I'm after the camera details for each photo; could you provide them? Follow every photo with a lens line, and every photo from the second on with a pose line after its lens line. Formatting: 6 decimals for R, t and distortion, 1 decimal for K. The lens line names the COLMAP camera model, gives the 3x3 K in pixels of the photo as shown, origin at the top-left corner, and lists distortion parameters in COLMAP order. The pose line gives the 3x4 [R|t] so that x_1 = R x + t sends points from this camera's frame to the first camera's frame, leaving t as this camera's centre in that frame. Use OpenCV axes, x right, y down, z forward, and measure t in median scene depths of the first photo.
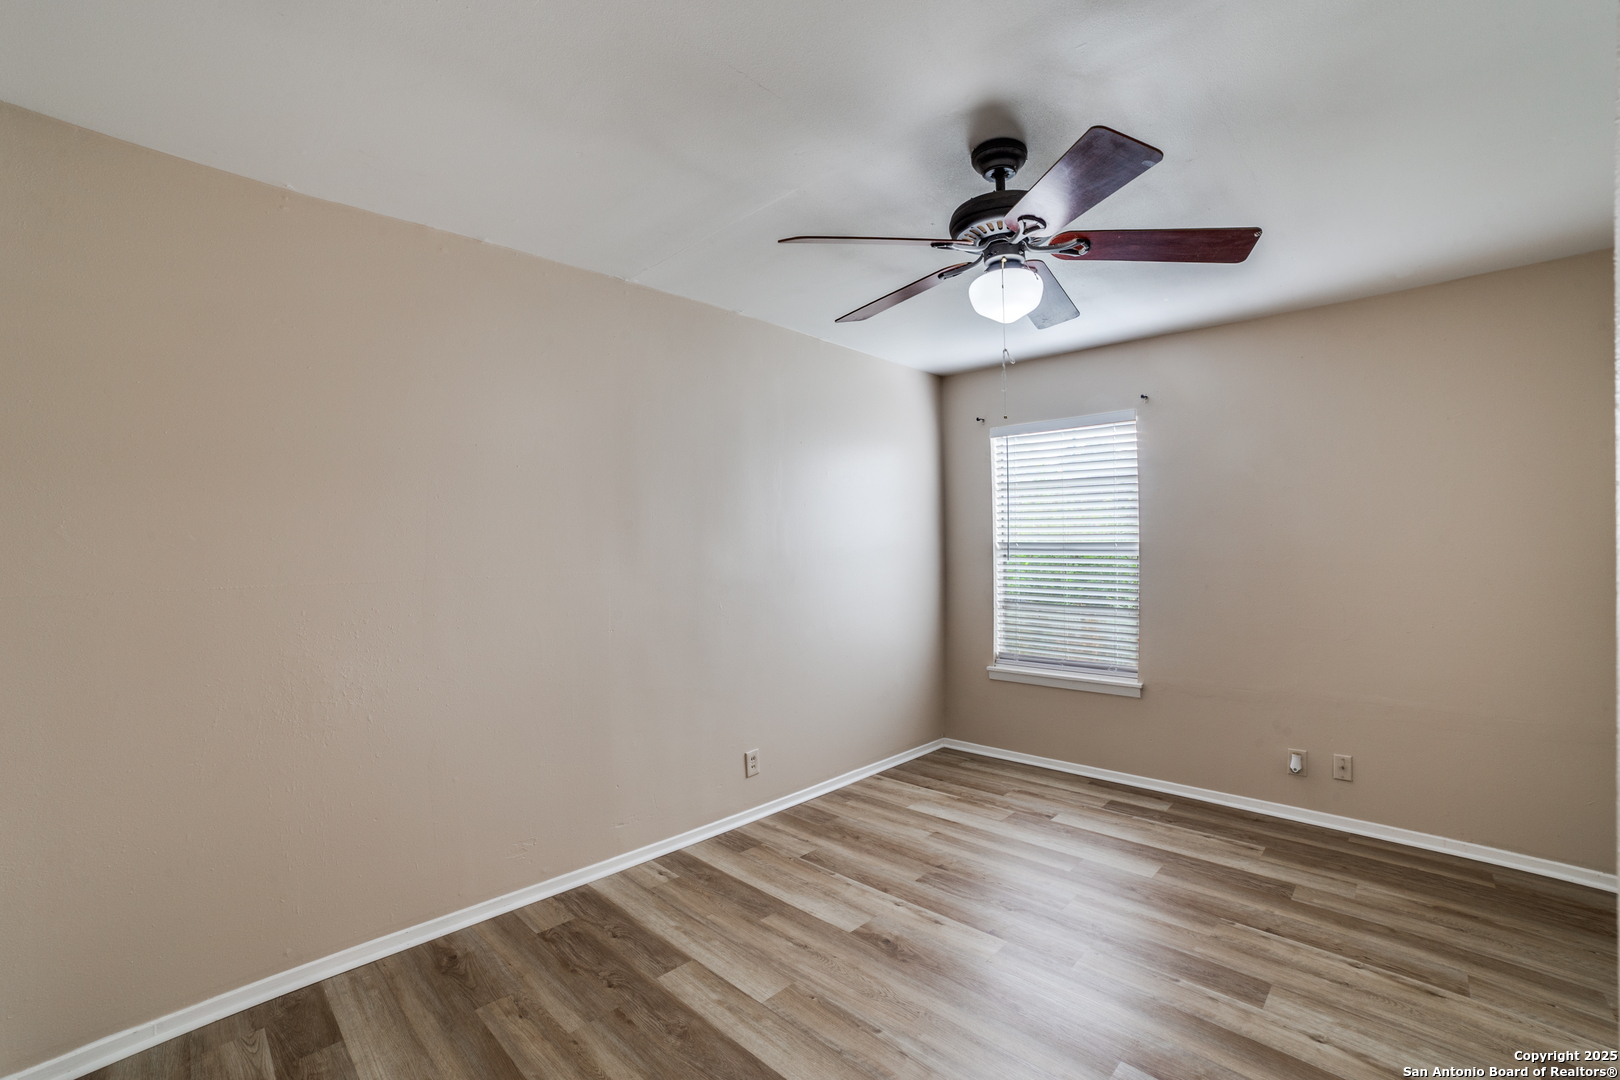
lens RADIAL K [[695.5, 0, 829.1], [0, 695.5, 547.0], [0, 0, 1]] dist [-0.098107, 0.035808]
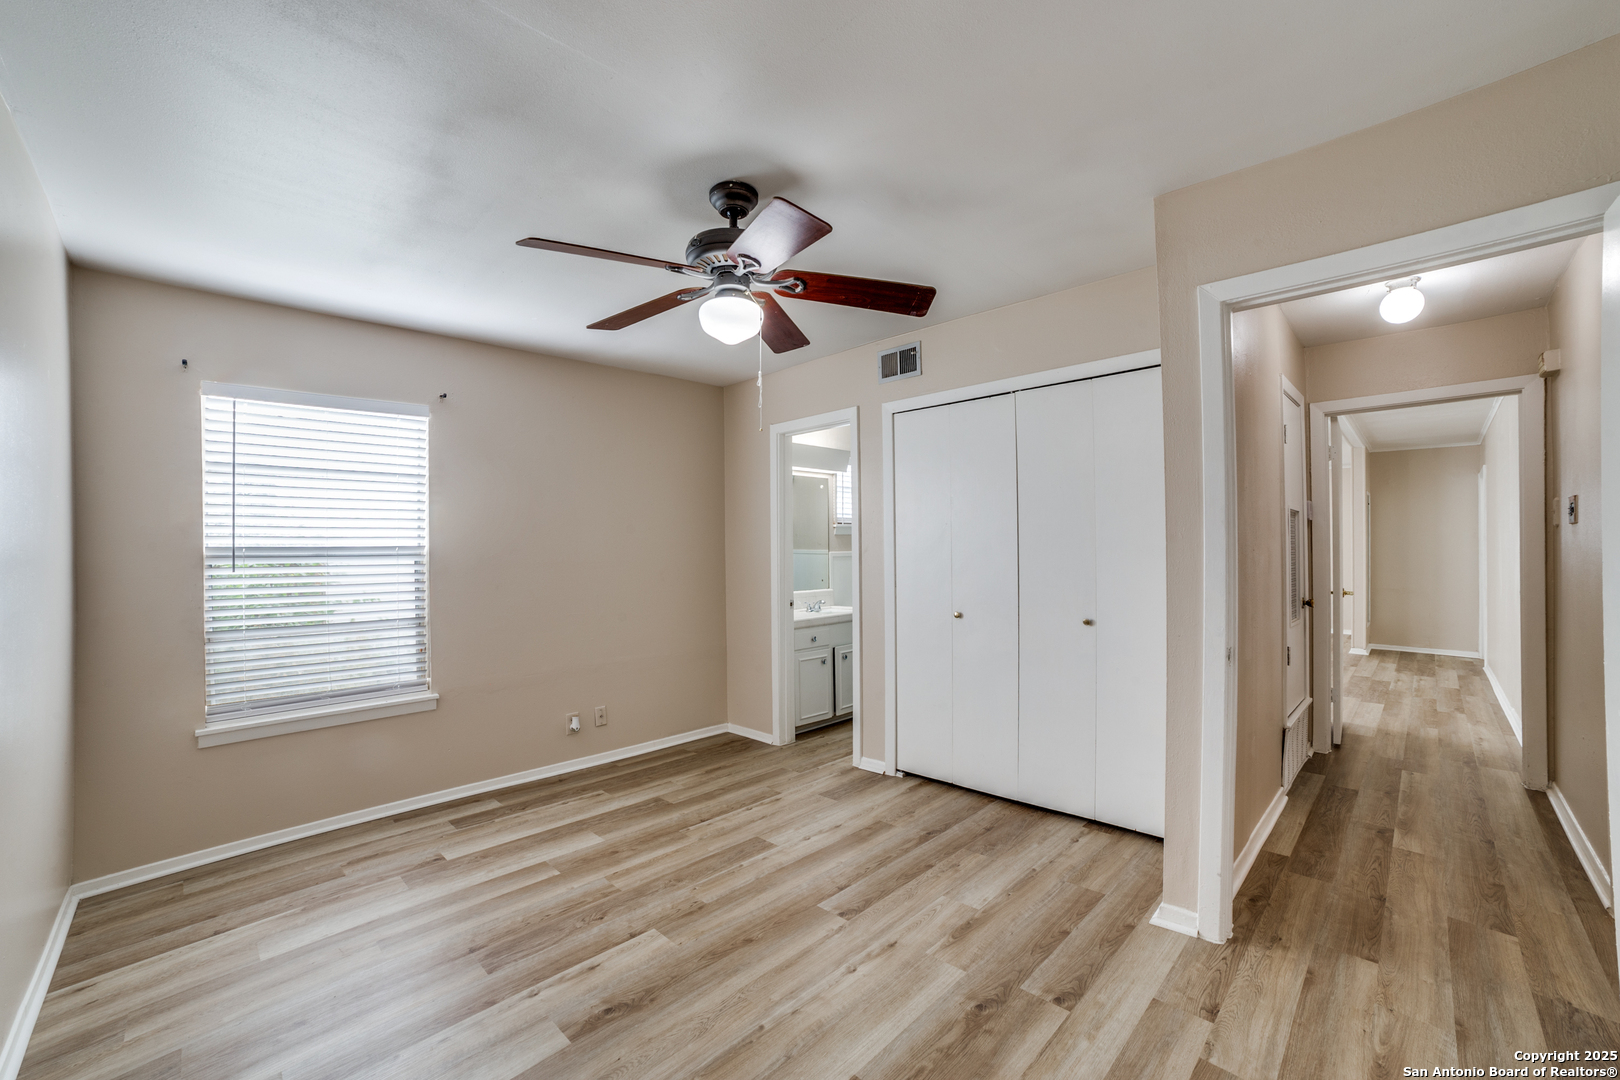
lens RADIAL K [[667.1, 0, 817.6], [0, 667.1, 542.6], [0, 0, 1]] dist [-0.110878, 0.039777]
pose [[-0.000740, 0.015772, 0.999875, -0.541064], [0.021013, 0.999655, -0.015753, 0.016344], [-0.999779, 0.020998, -0.001071, 0.559523]]
